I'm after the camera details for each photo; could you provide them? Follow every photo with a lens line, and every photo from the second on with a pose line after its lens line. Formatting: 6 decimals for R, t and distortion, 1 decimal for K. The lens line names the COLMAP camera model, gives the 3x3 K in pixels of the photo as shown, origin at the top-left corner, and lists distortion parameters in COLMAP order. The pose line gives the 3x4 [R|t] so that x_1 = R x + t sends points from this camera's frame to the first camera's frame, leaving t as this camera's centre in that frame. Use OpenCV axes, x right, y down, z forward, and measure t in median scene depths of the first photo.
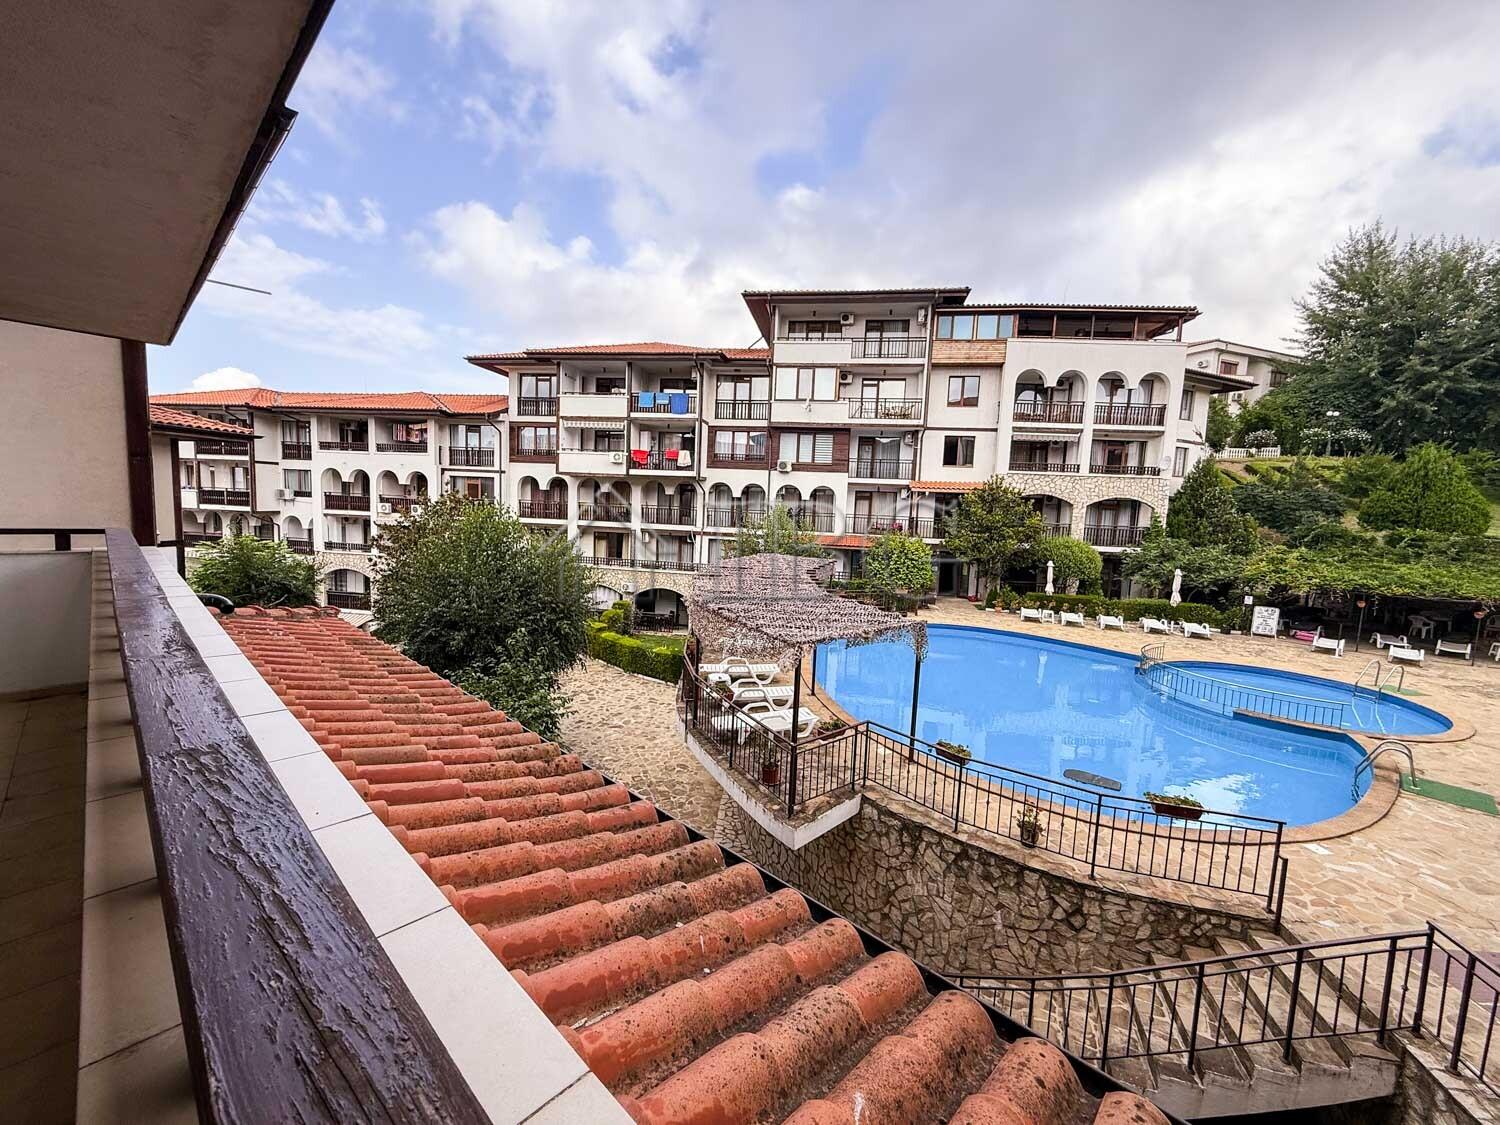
lens RADIAL K [[598.8, 0, 747.8], [0, 598.8, 563.3], [0, 0, 1]] dist [0.001819, 0.000056]
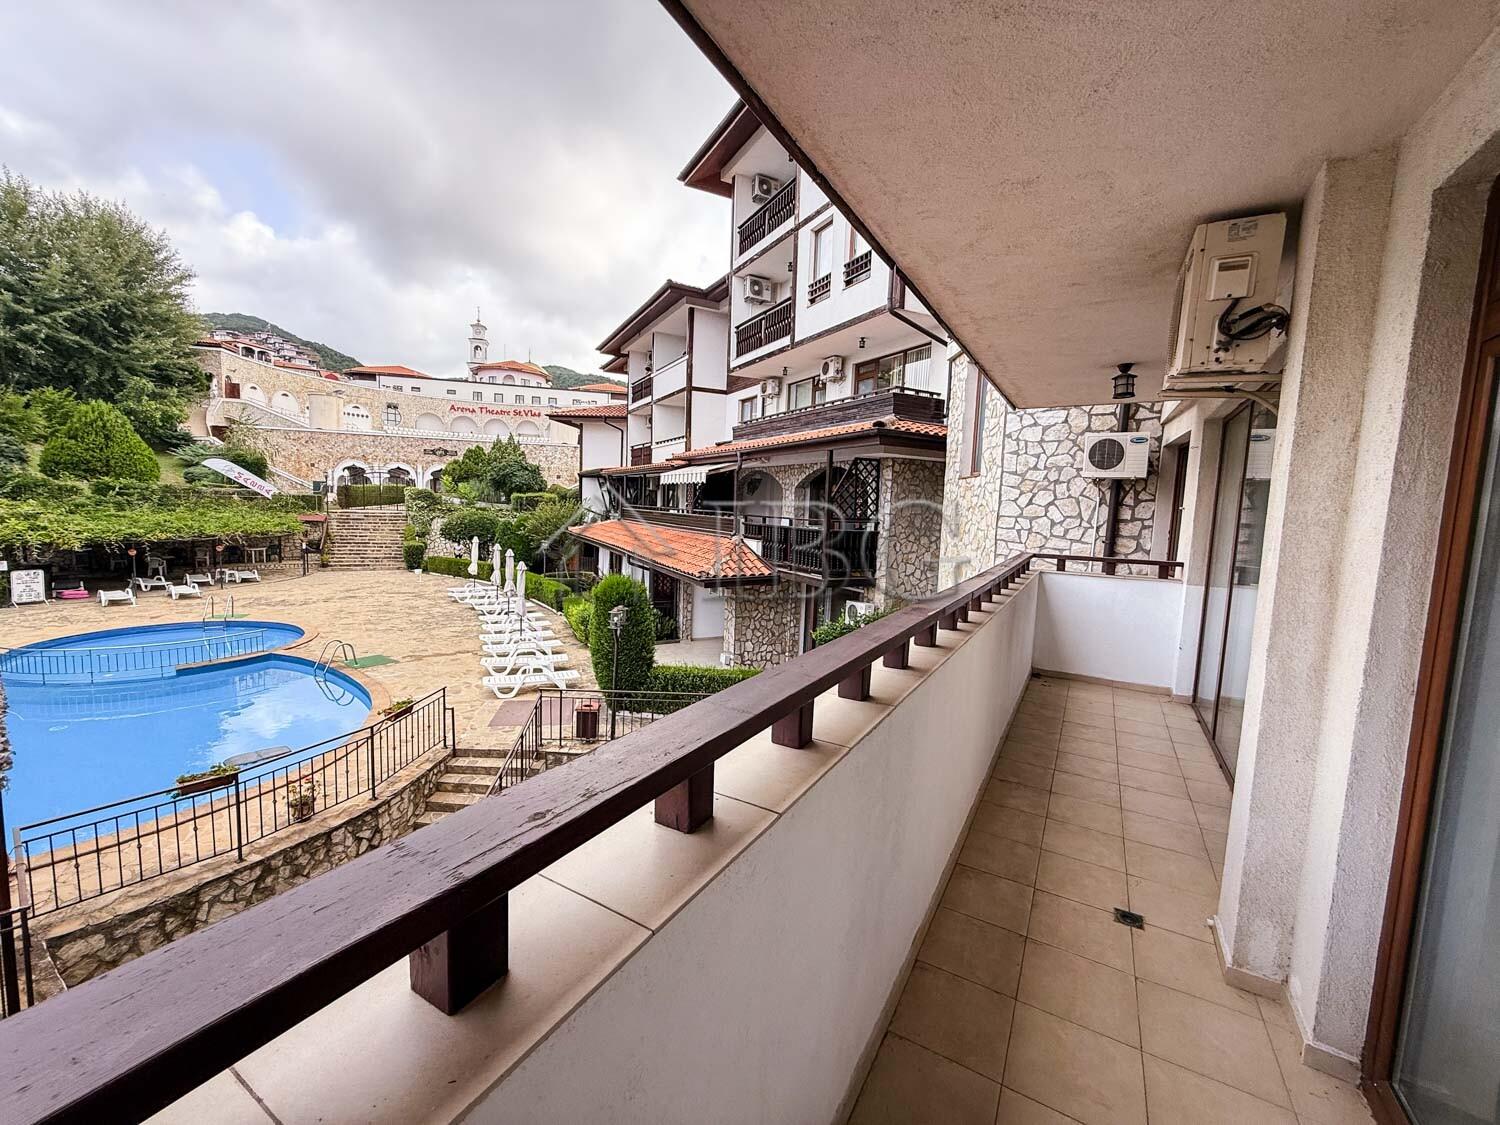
lens RADIAL K [[598.8, 0, 746.7], [0, 598.8, 562.4], [0, 0, 1]] dist [0.001819, 0.000056]
pose [[-0.213596, -0.144079, 0.966239, -0.156866], [0.051137, 0.986060, 0.158339, -0.018288], [-0.975583, 0.083231, -0.203251, 0.121946]]
